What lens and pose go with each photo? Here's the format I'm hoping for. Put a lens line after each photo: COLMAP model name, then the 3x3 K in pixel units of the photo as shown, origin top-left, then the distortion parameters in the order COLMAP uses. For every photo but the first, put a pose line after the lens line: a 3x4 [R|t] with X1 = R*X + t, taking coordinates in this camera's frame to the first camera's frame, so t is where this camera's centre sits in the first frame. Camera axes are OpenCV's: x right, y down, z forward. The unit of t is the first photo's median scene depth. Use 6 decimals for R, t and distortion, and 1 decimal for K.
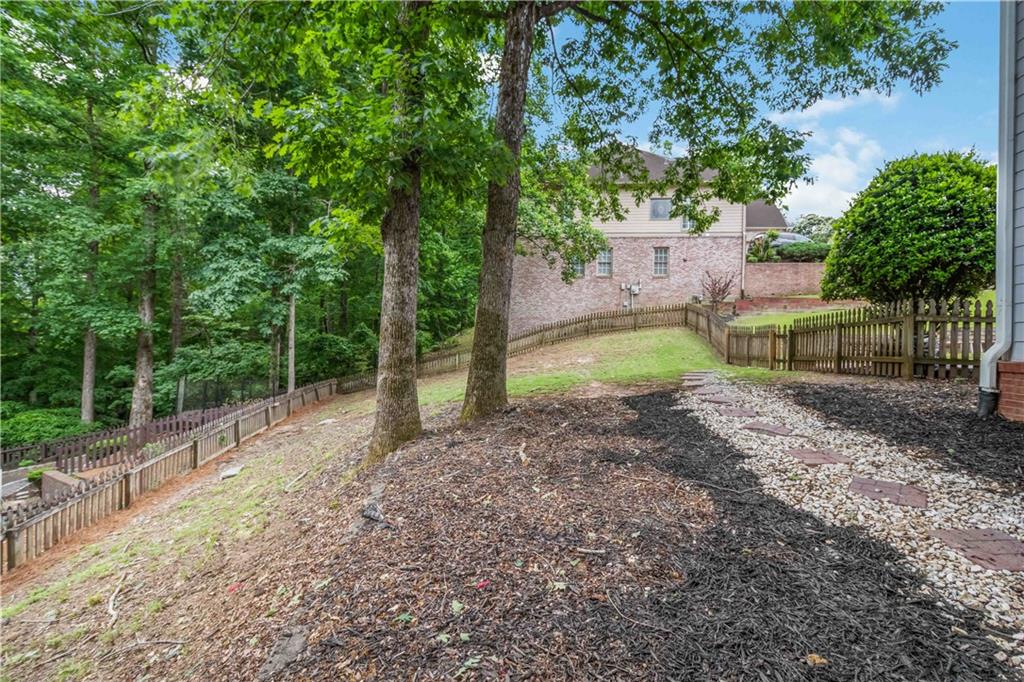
lens RADIAL K [[471.0, 0, 518.6], [0, 471.0, 334.1], [0, 0, 1]] dist [-0.001833, -0.000560]
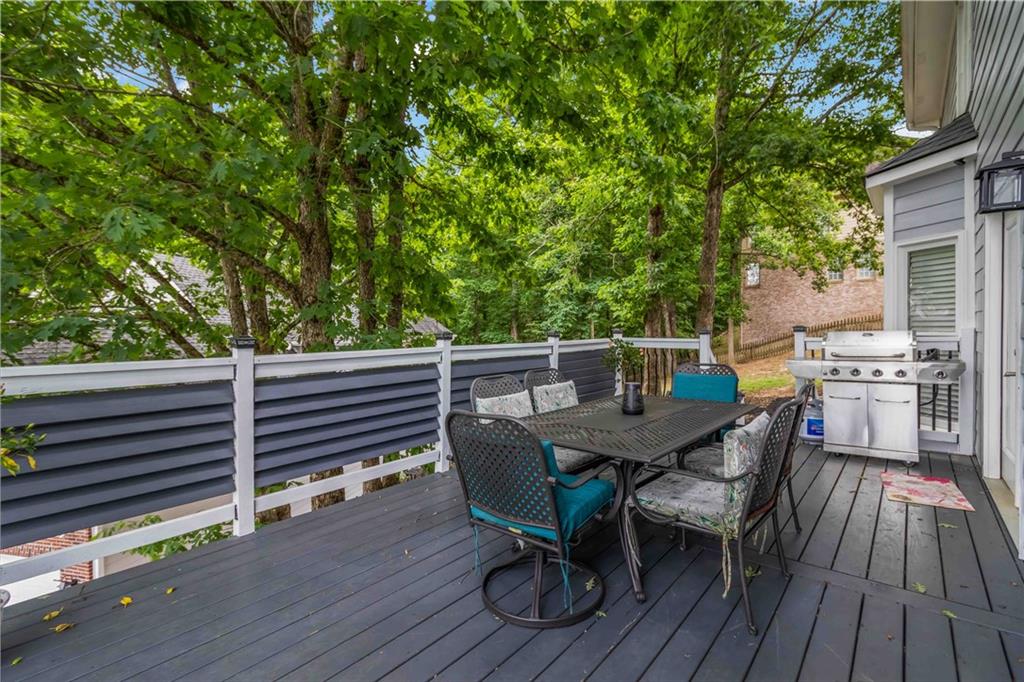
lens RADIAL K [[471.0, 0, 518.6], [0, 471.0, 334.1], [0, 0, 1]] dist [-0.001833, -0.000560]
pose [[0.844559, -0.019137, -0.535120, 0.102783], [0.026494, 0.999631, 0.006067, -0.036115], [0.534806, -0.019301, 0.844754, -0.320121]]
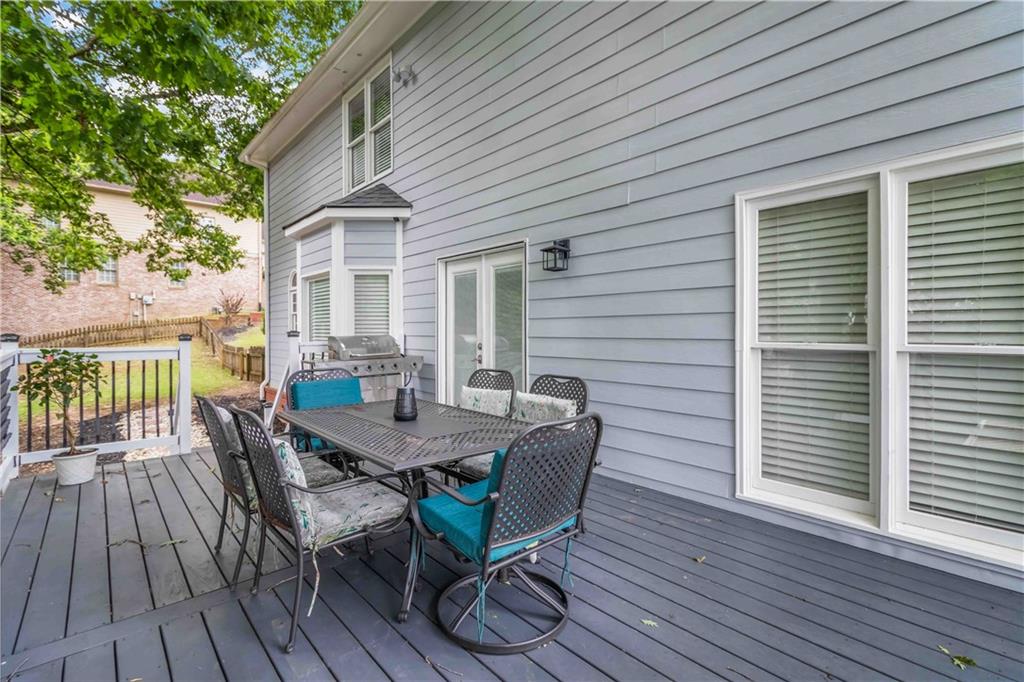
lens RADIAL K [[471.0, 0, 518.6], [0, 471.0, 334.1], [0, 0, 1]] dist [-0.001833, -0.000560]
pose [[0.648274, -0.026840, 0.760934, -0.007730], [0.014391, 0.999632, 0.022999, -0.037534], [-0.761271, -0.003959, 0.648422, -0.297969]]
